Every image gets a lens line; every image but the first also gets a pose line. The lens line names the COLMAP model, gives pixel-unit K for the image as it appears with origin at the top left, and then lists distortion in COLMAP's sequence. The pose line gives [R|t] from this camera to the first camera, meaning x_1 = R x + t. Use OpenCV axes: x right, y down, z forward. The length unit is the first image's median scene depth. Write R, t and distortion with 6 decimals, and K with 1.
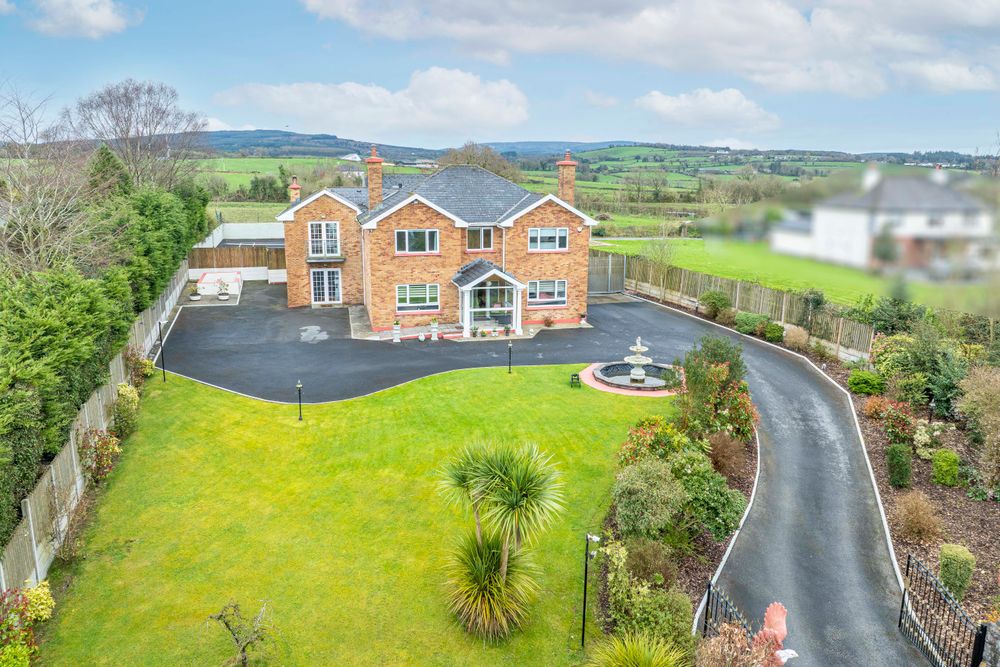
lens RADIAL K [[800.5, 0, 501.5], [0, 800.5, 329.8], [0, 0, 1]] dist [-0.043109, -0.001480]
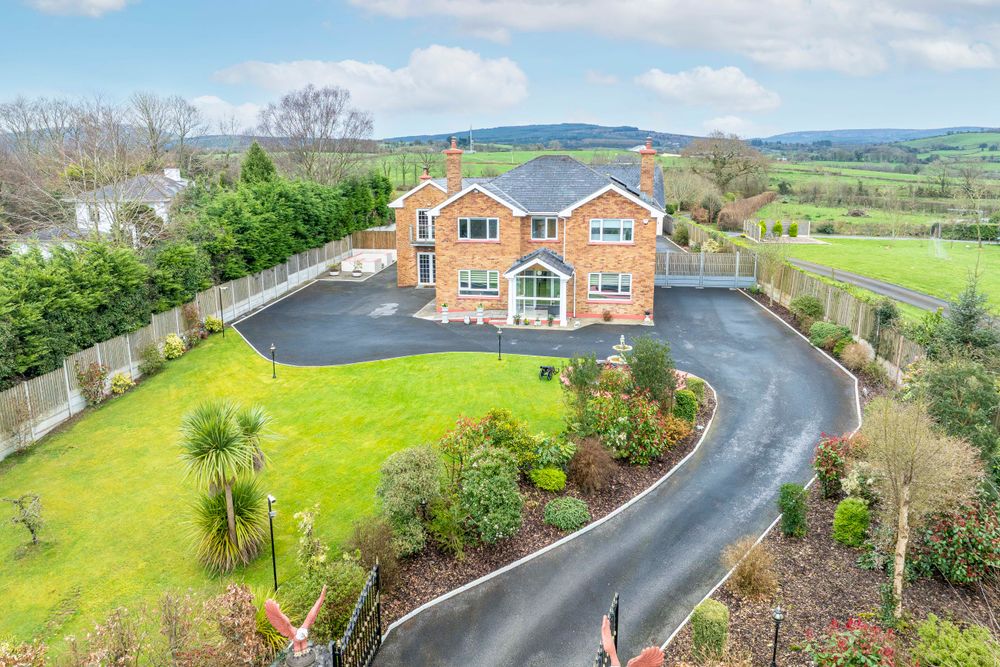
lens RADIAL K [[800.5, 0, 498.9], [0, 800.5, 340.1], [0, 0, 1]] dist [-0.043109, -0.001480]
pose [[0.889769, 0.087989, -0.447849, 0.391518], [-0.078378, 0.996121, 0.039989, -0.009888], [0.449631, -0.000479, 0.893214, 0.078947]]
